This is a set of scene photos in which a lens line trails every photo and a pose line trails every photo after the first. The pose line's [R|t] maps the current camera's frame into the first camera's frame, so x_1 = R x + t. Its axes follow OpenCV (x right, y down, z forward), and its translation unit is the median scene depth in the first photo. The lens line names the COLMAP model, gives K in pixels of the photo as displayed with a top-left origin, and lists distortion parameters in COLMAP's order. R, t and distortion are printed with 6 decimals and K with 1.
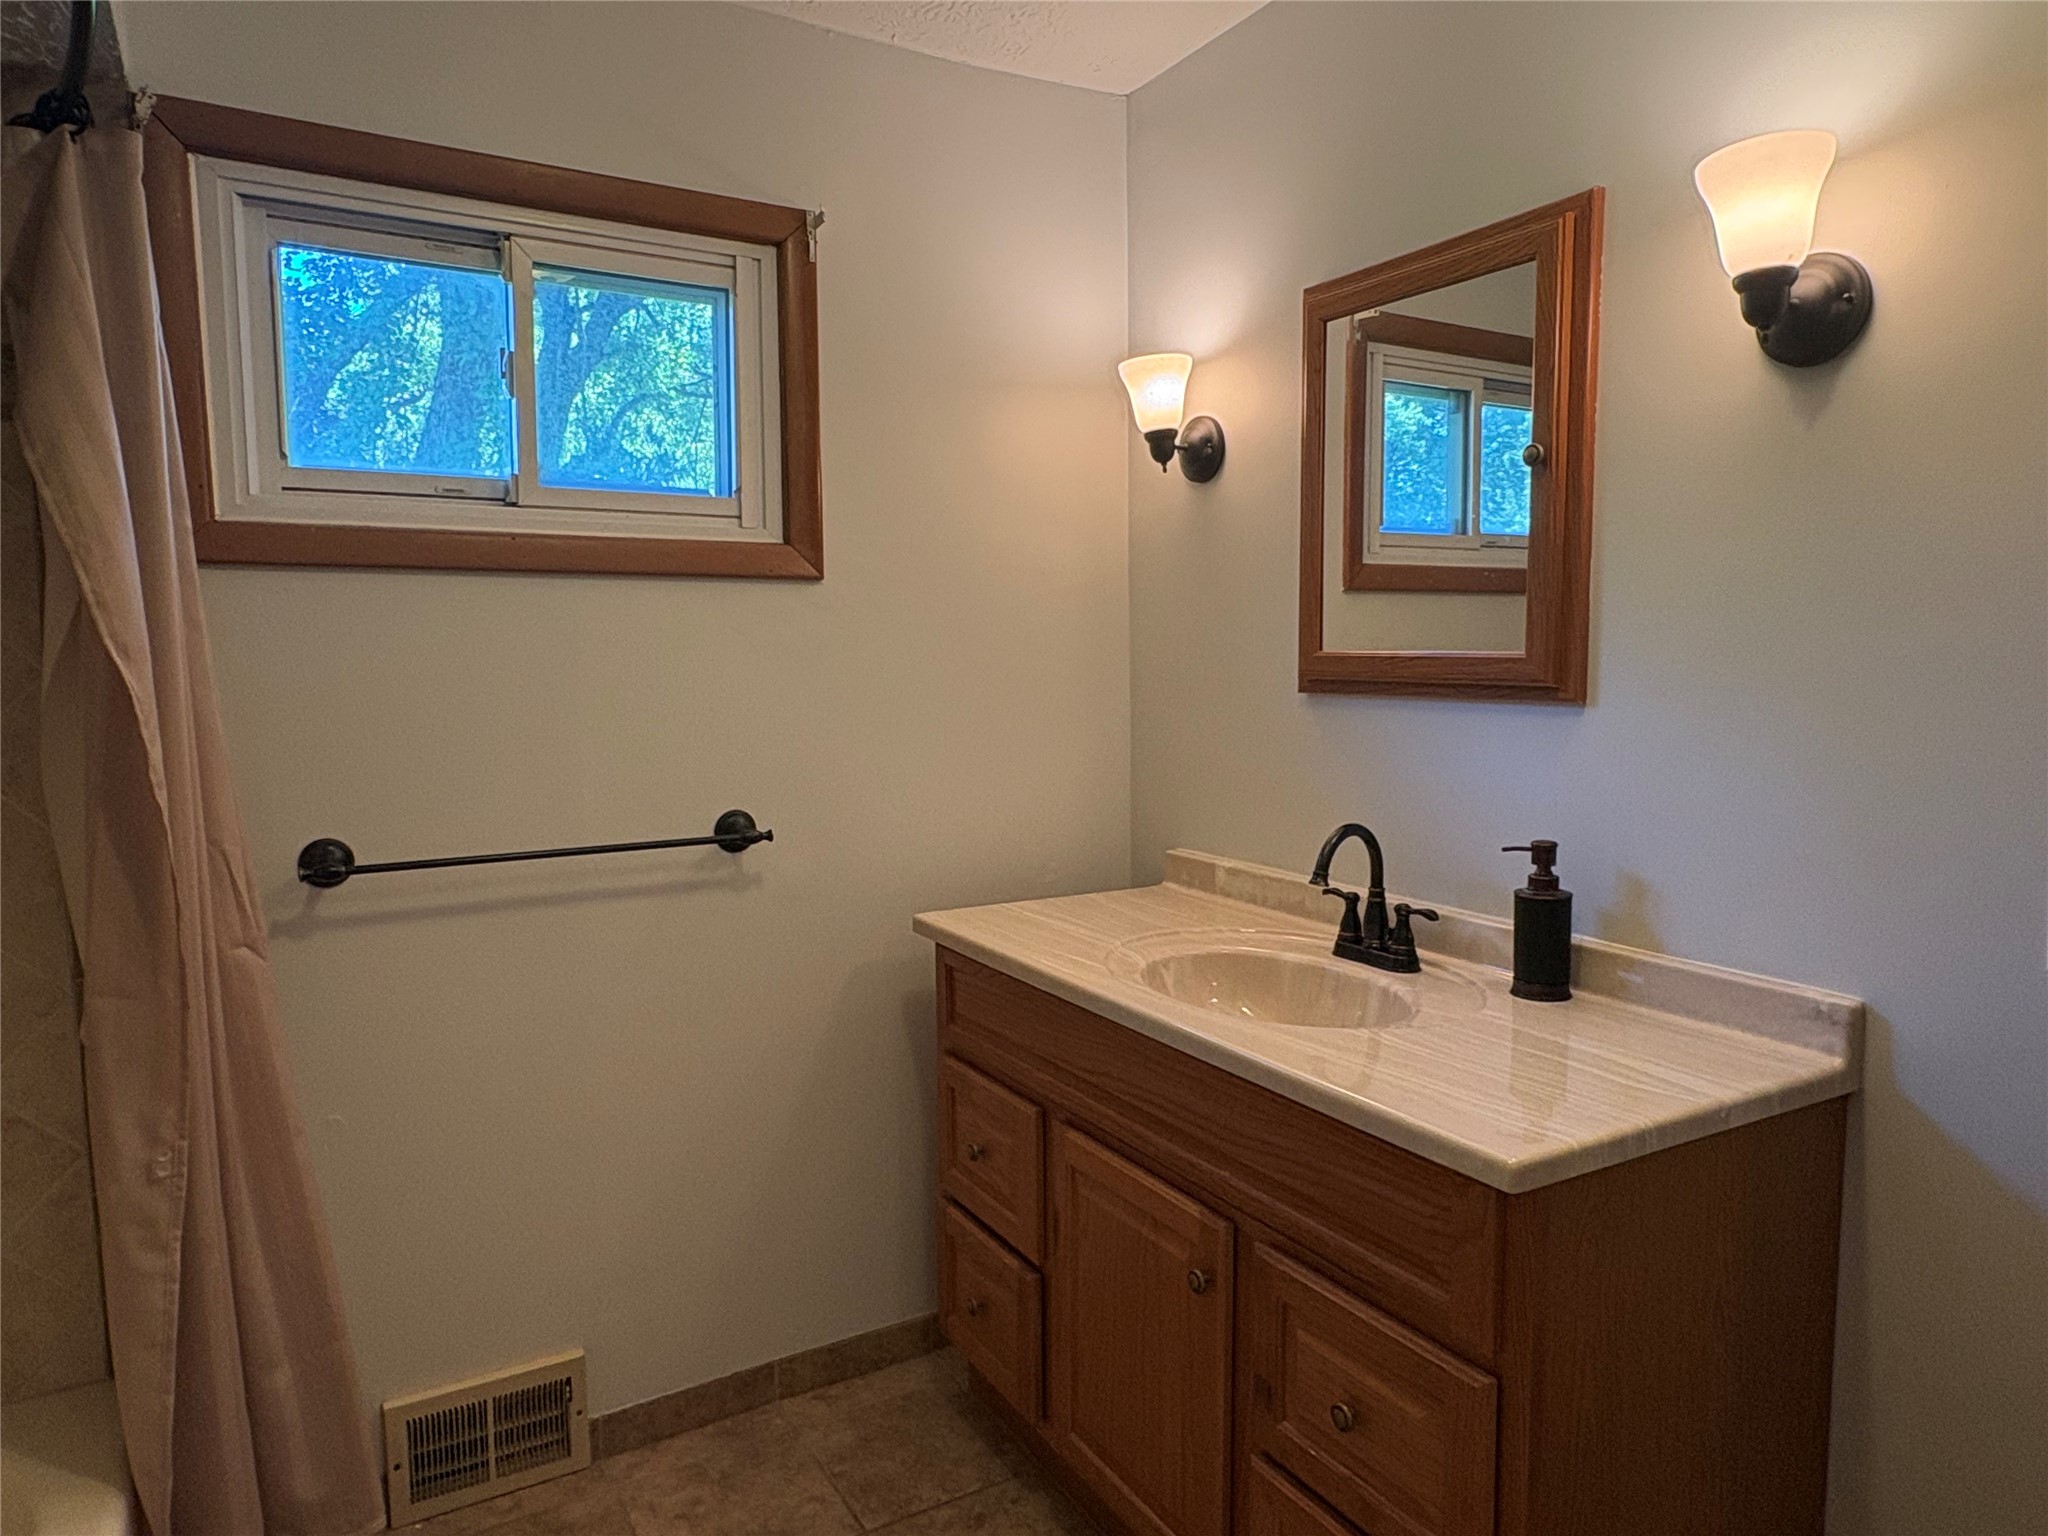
lens RADIAL K [[1304.2, 0, 1021.2], [0, 1304.2, 763.9], [0, 0, 1]] dist [0.006039, 0.003941]
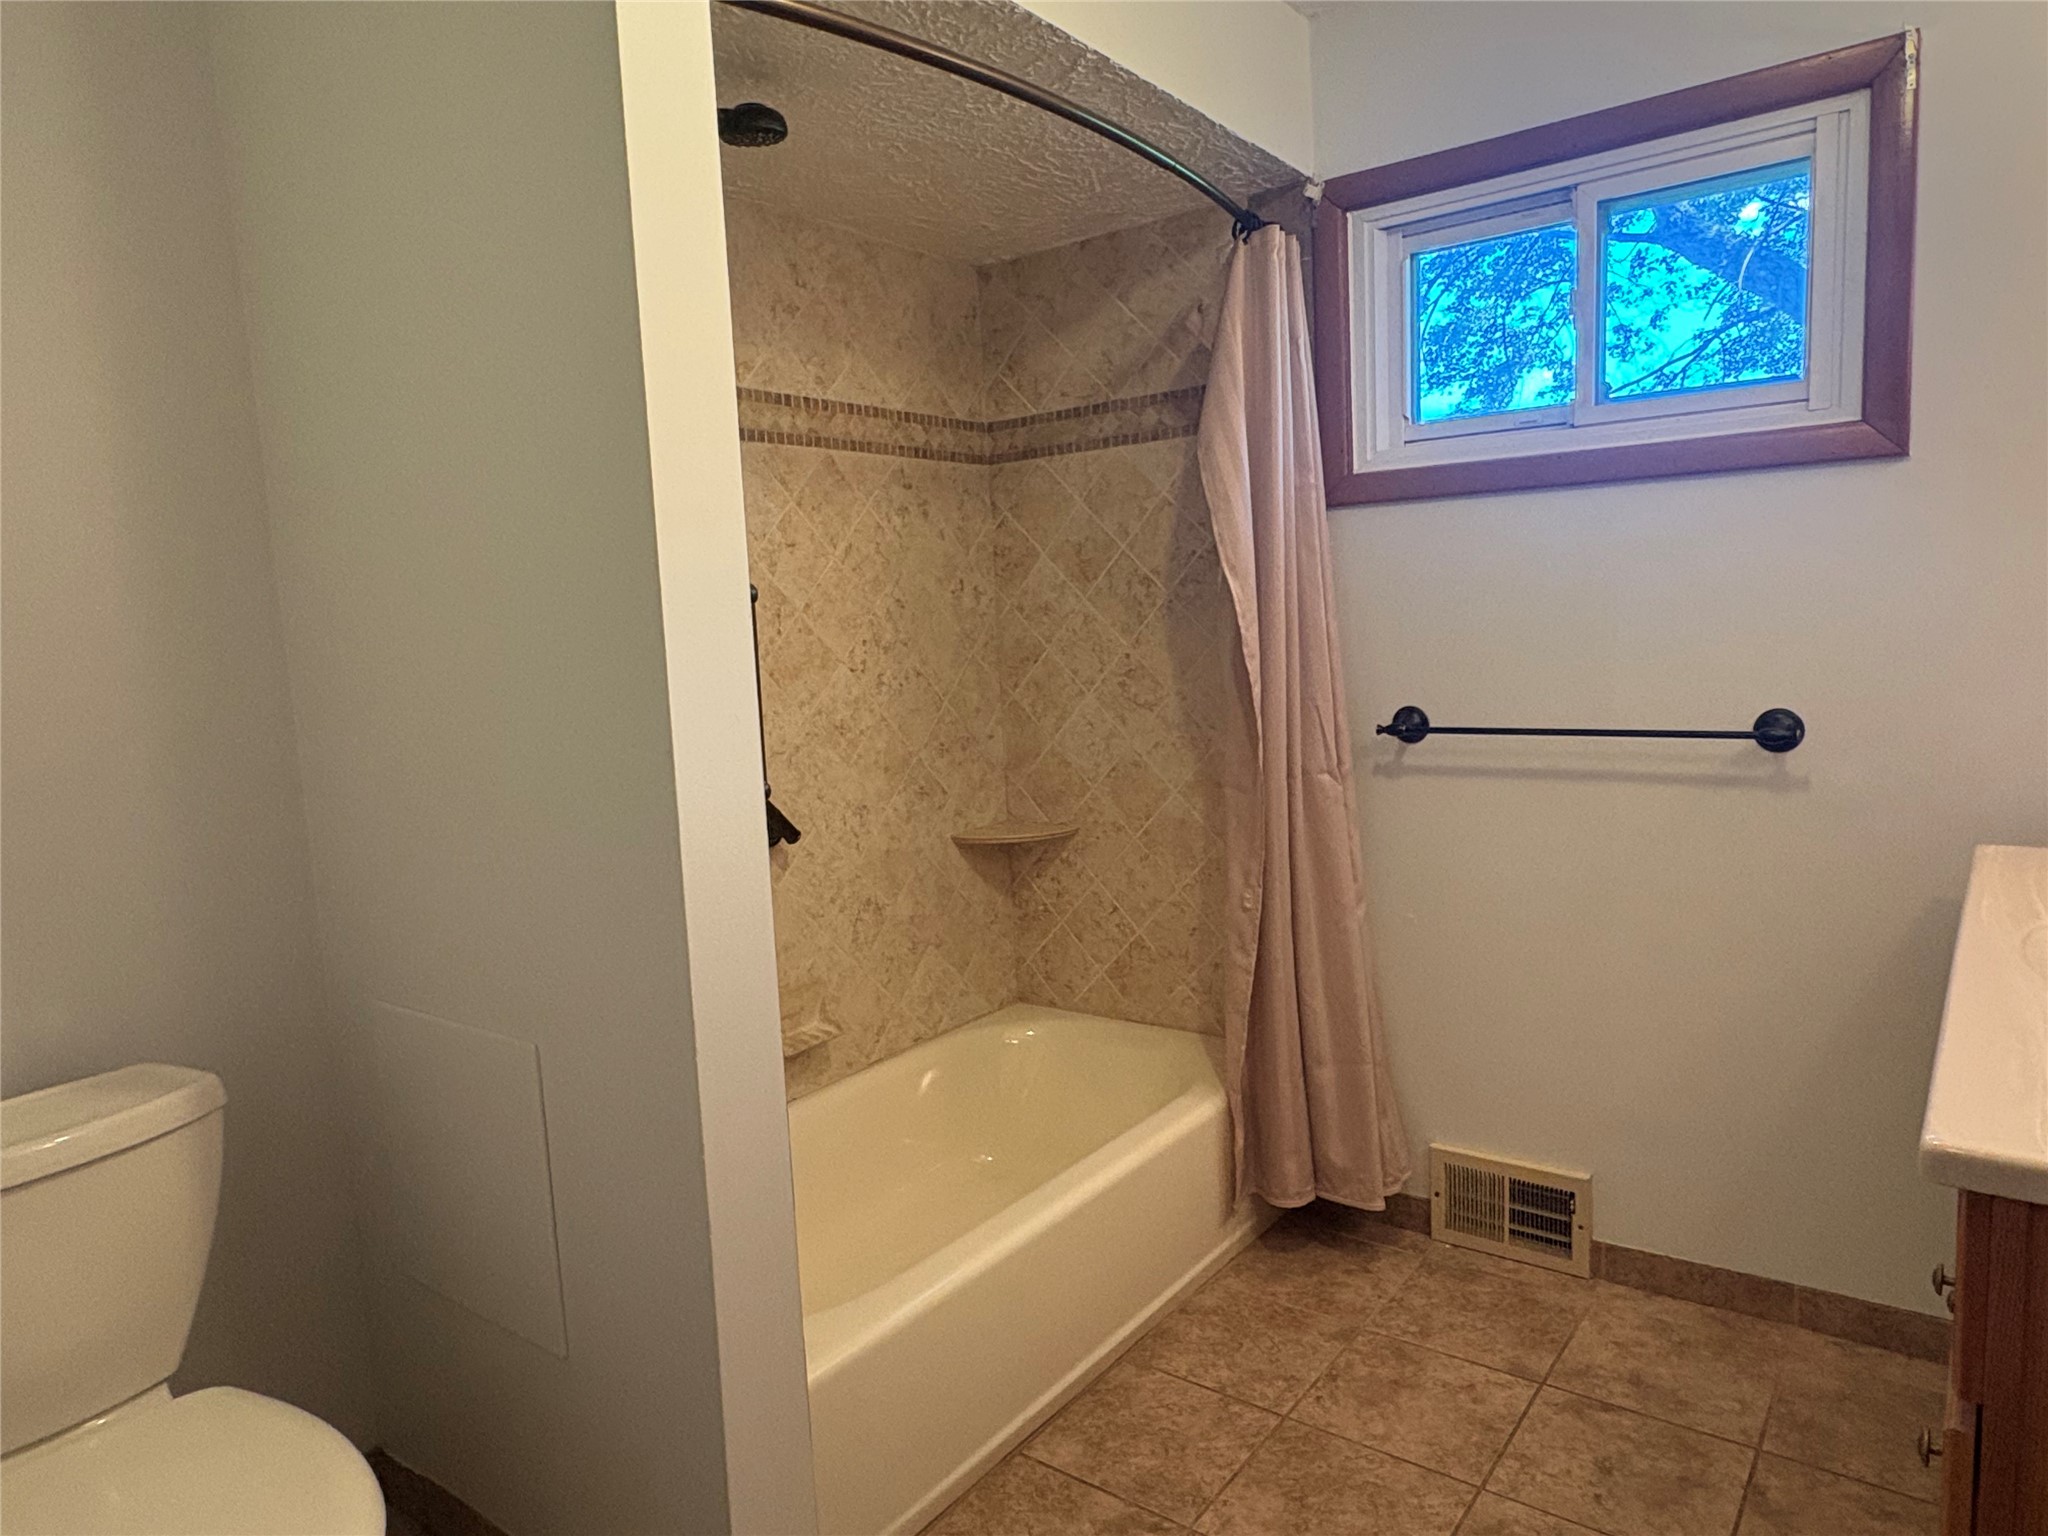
lens RADIAL K [[1304.2, 0, 1021.1], [0, 1304.2, 772.9], [0, 0, 1]] dist [0.006039, 0.003941]
pose [[0.389438, 0.097423, -0.915886, 0.483967], [-0.041188, 0.995238, 0.088350, 0.022068], [0.920131, 0.003317, 0.391596, 0.105857]]
